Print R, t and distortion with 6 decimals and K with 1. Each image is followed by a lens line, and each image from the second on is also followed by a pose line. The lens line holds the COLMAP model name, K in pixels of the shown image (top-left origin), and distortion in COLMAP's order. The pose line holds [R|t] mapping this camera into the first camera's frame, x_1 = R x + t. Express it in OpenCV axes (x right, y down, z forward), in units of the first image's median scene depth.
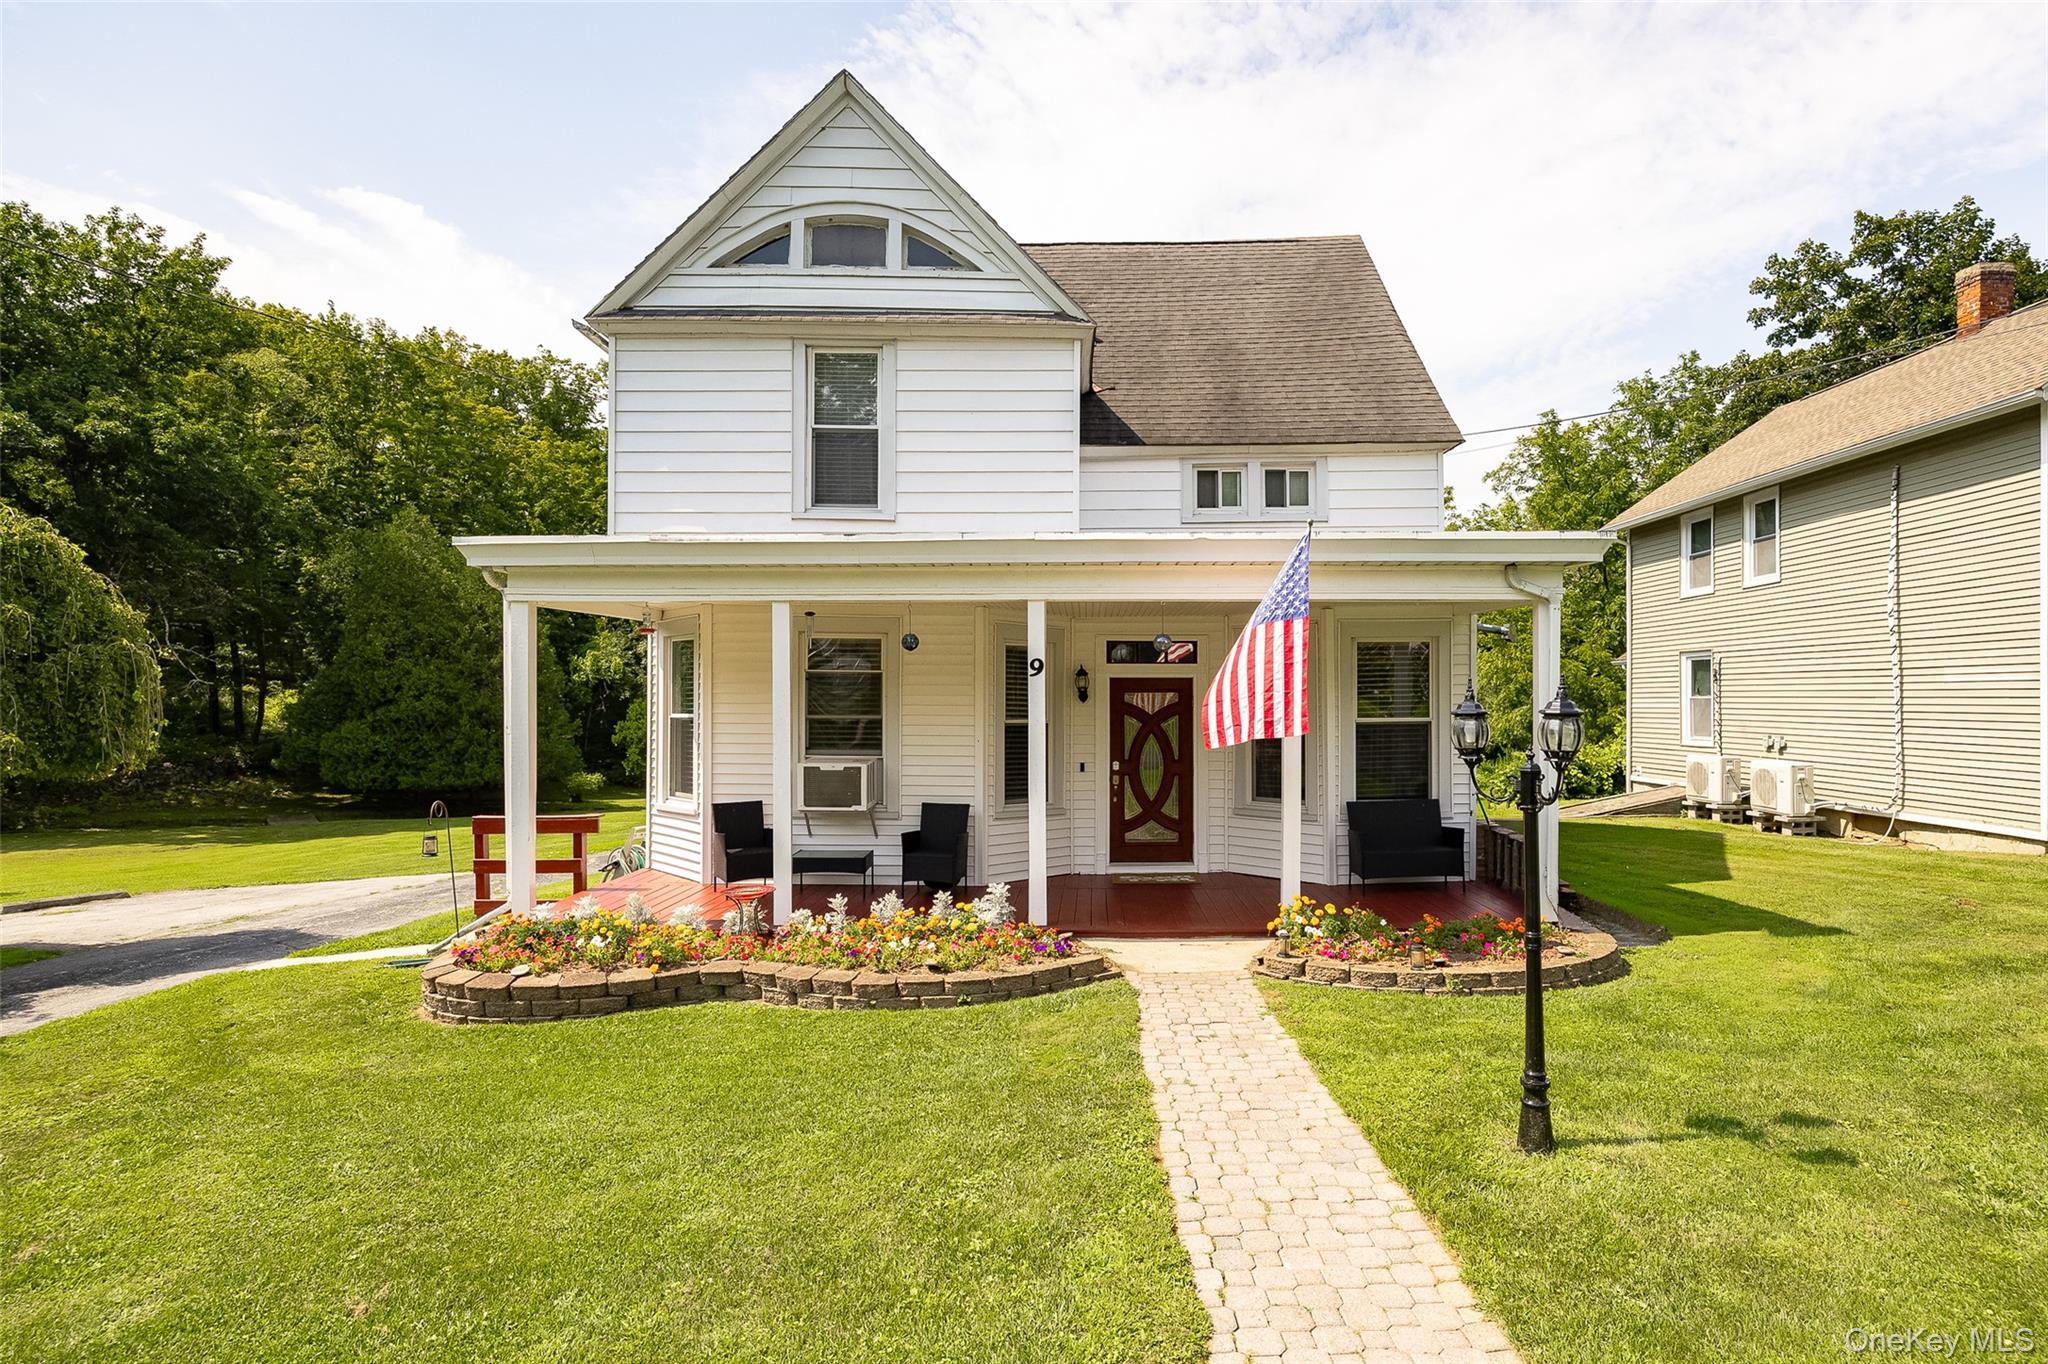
lens RADIAL K [[1035.1, 0, 1105.9], [0, 1035.1, 703.1], [0, 0, 1]] dist [-0.013419, 0.001202]
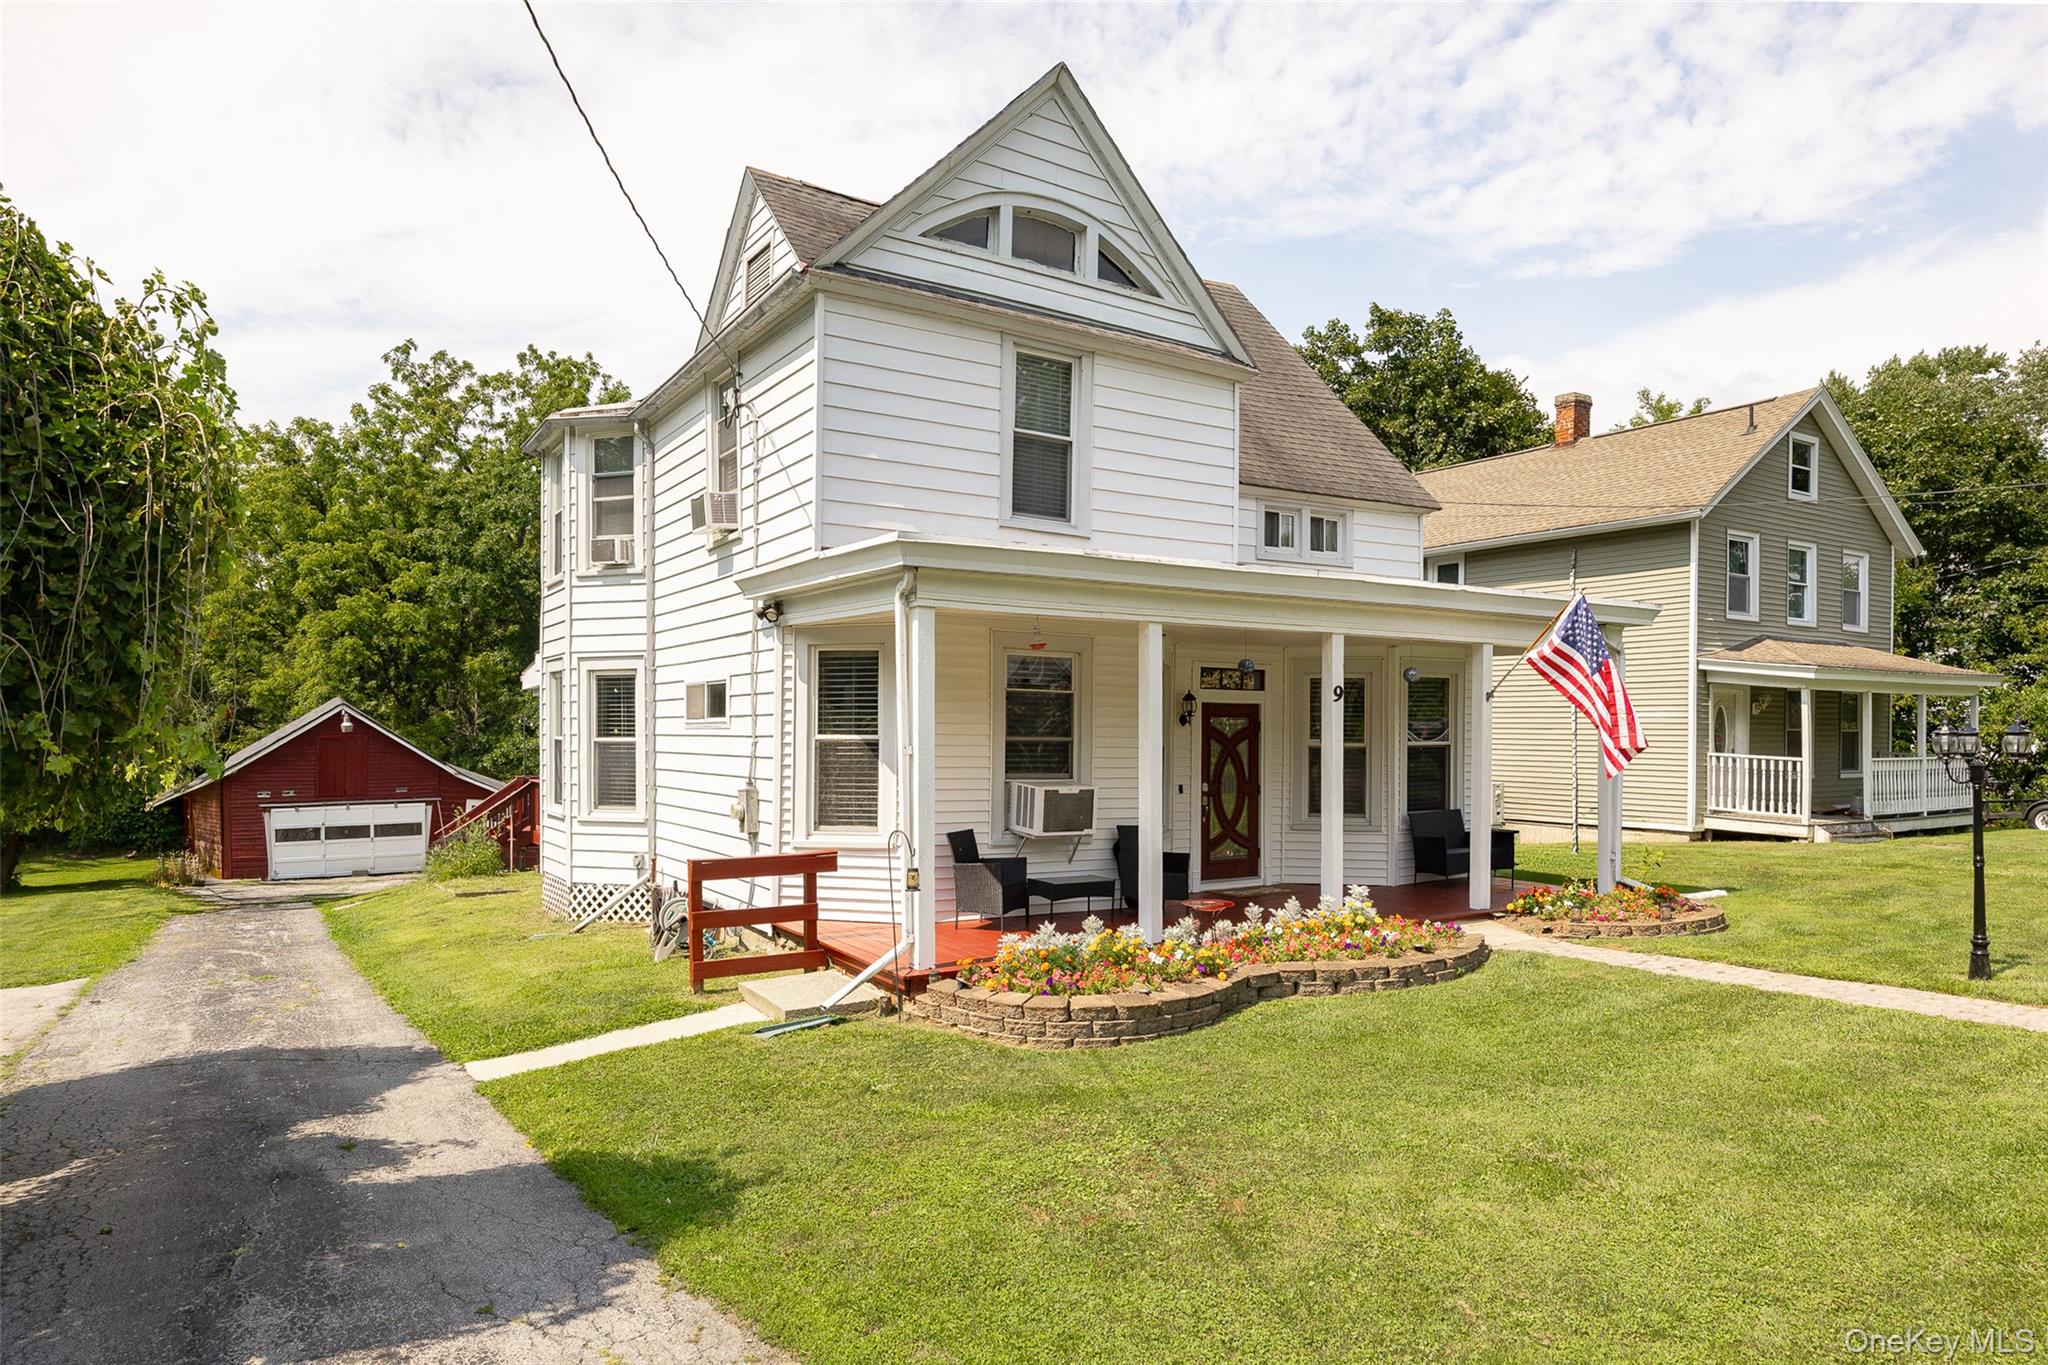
lens RADIAL K [[1231.8, 0, 1081.2], [0, 1231.8, 750.6], [0, 0, 1]] dist [-0.021843, -0.004570]
pose [[0.850868, -0.000734, 0.525379, -0.746771], [-0.006553, 0.999906, 0.012008, 0.009411], [-0.525339, -0.013660, 0.850783, 0.012321]]
